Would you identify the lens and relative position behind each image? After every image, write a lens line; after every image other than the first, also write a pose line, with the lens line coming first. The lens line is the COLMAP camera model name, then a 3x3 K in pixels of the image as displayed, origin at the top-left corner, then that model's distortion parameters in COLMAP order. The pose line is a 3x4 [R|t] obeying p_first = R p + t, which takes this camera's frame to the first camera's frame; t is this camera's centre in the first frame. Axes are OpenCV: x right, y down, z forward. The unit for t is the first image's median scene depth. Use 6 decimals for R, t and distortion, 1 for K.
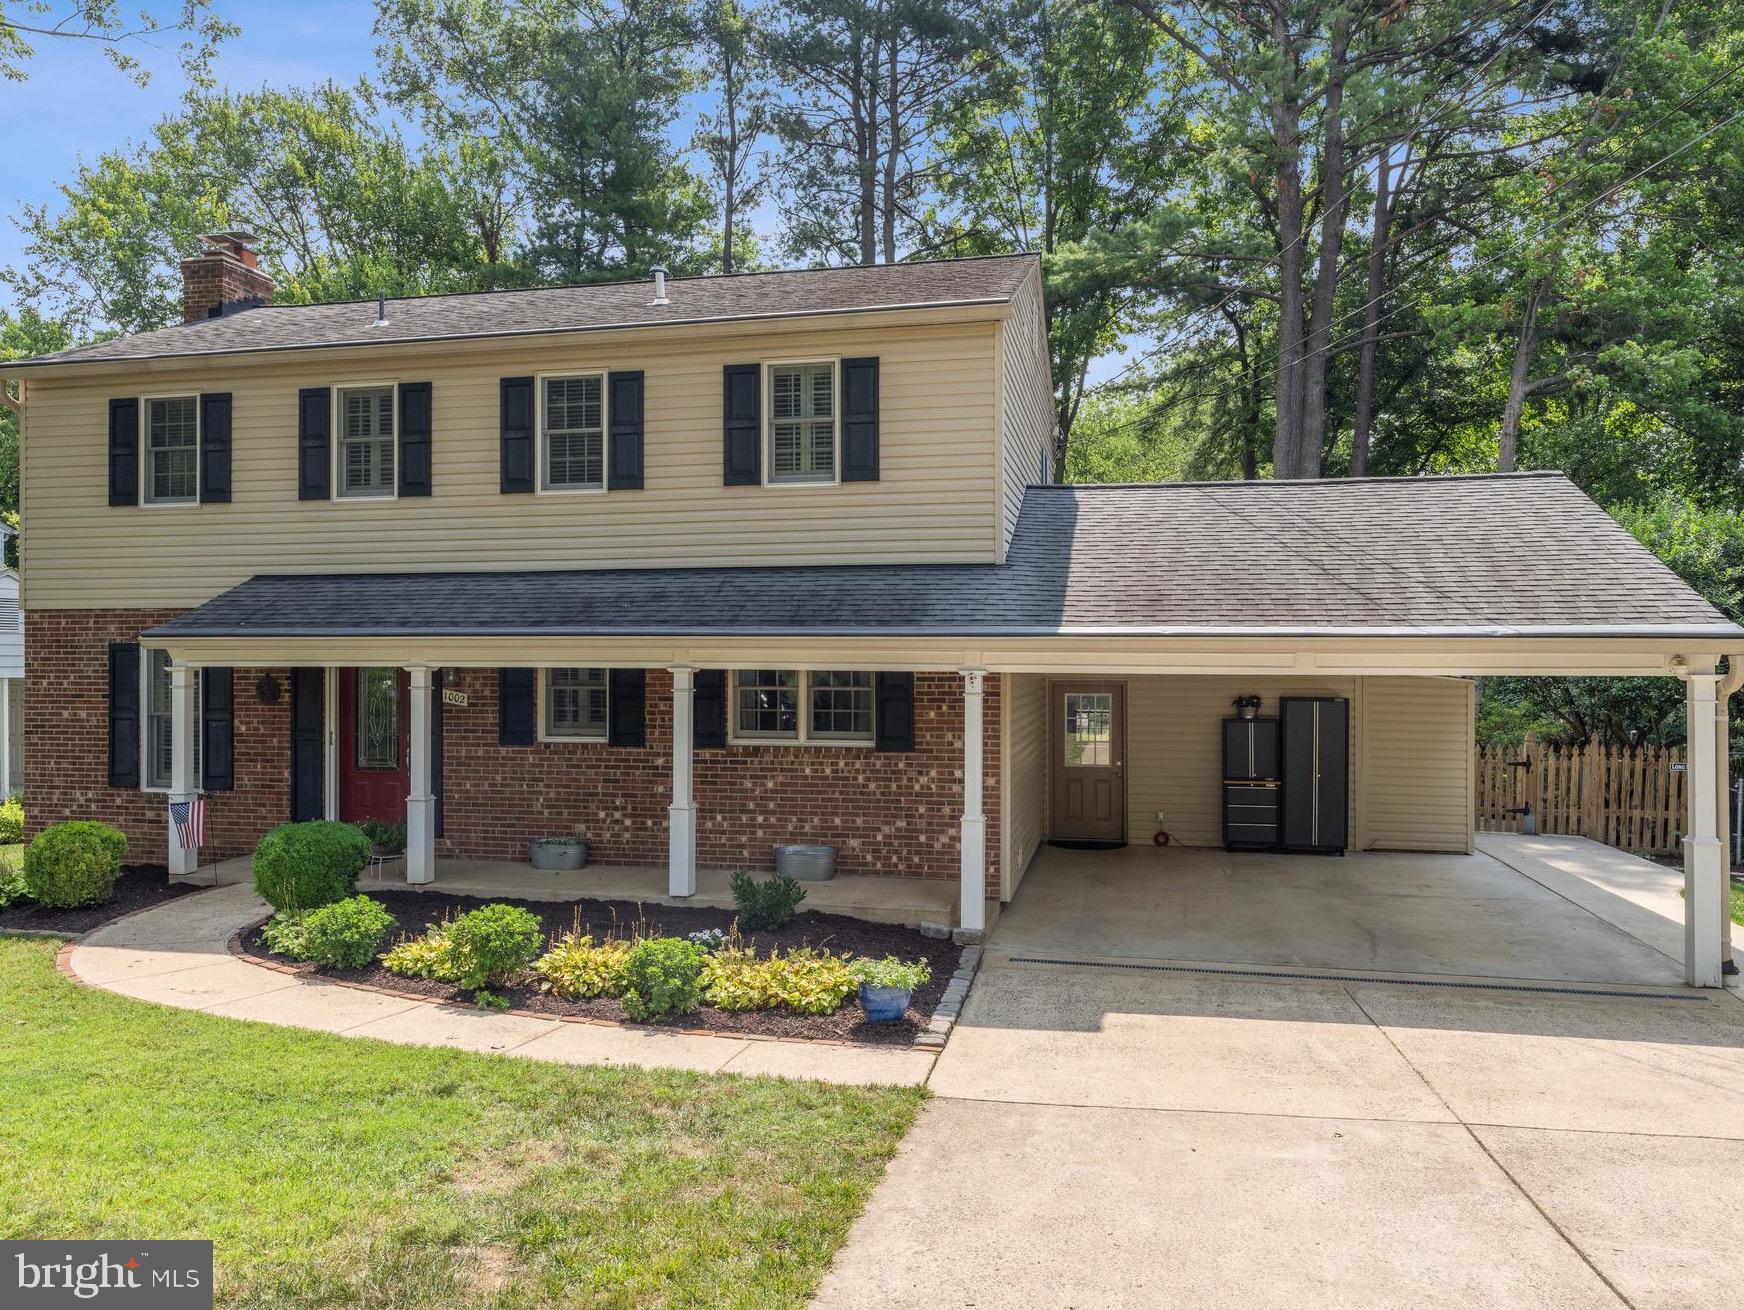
lens RADIAL K [[1144.0, 0, 871.3], [0, 1144.0, 659.1], [0, 0, 1]] dist [0.013896, 0.001867]
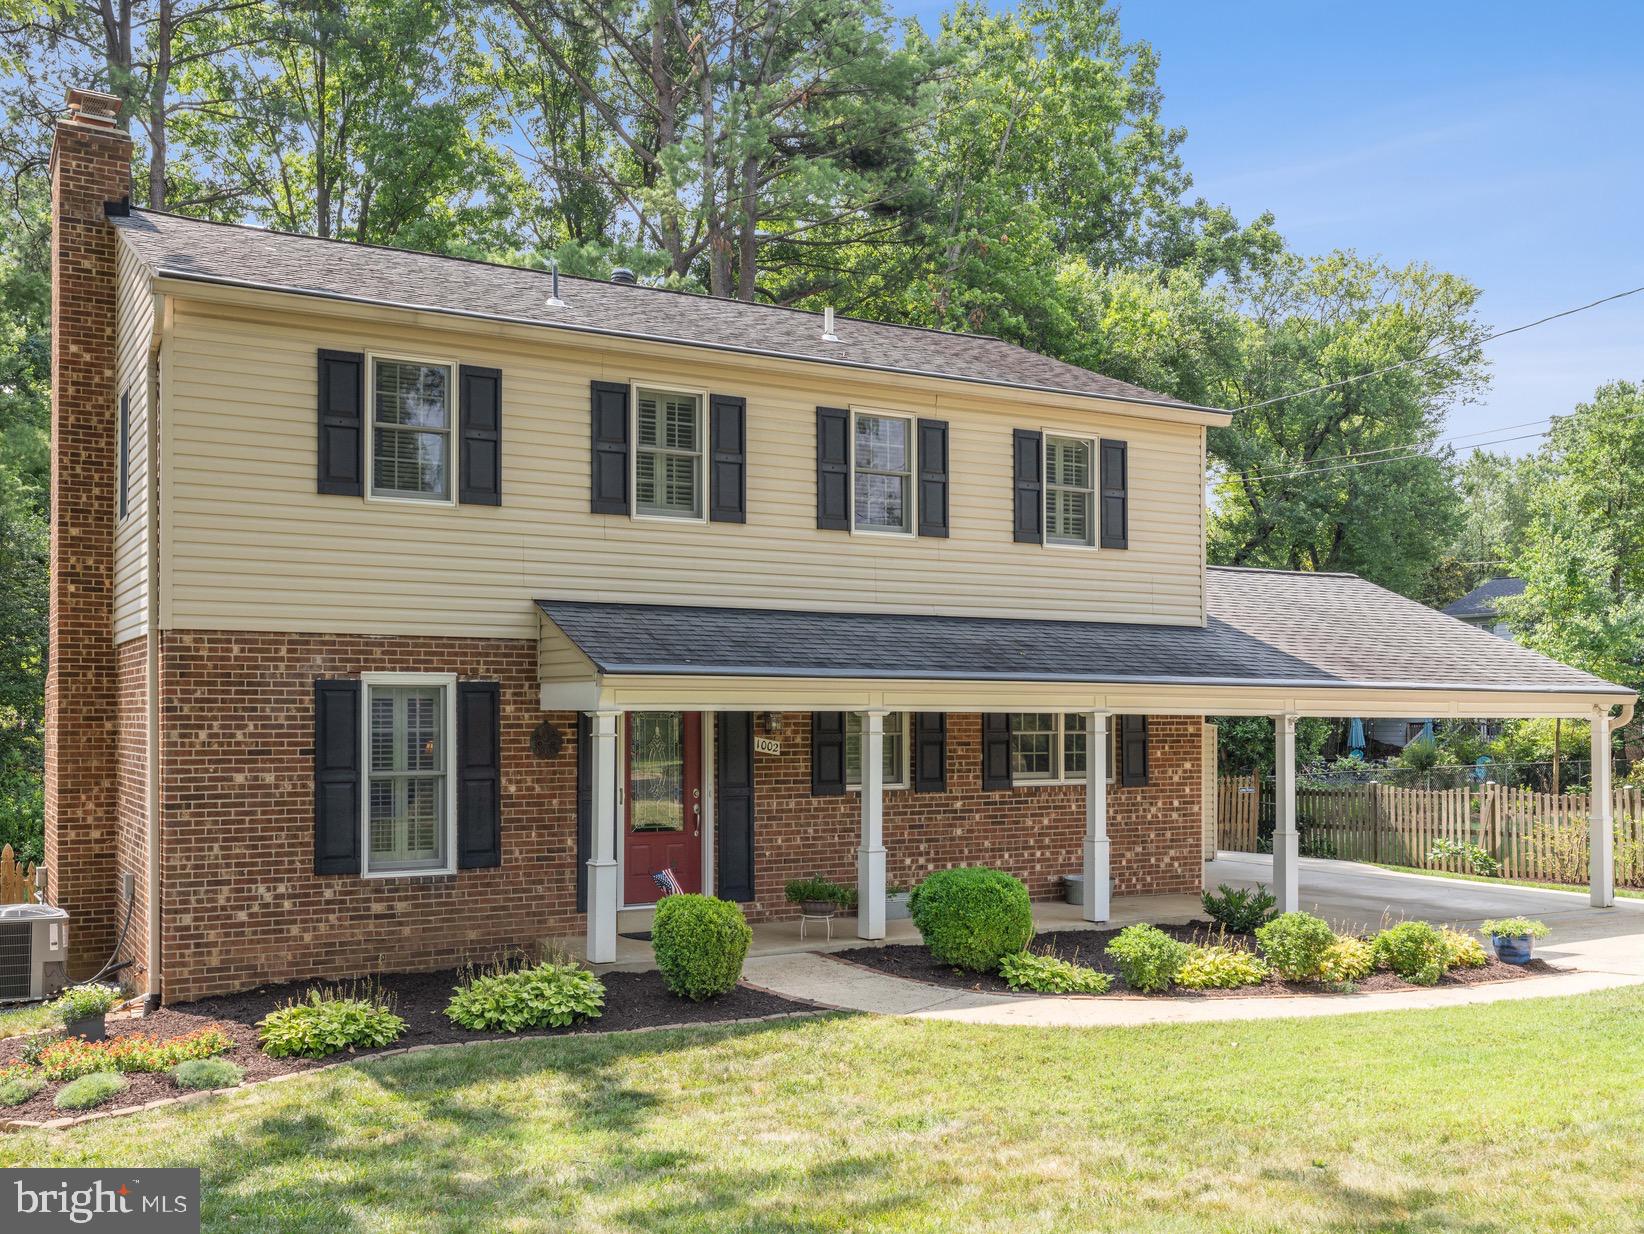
lens RADIAL K [[1227.8, 0, 794.7], [0, 1227.8, 690.2], [0, 0, 1]] dist [0.014613, -0.001239]
pose [[0.805789, 0.011107, 0.592099, -0.891963], [-0.004948, 0.999915, -0.012024, 0.000801], [-0.592183, 0.006759, 0.805775, 0.188646]]
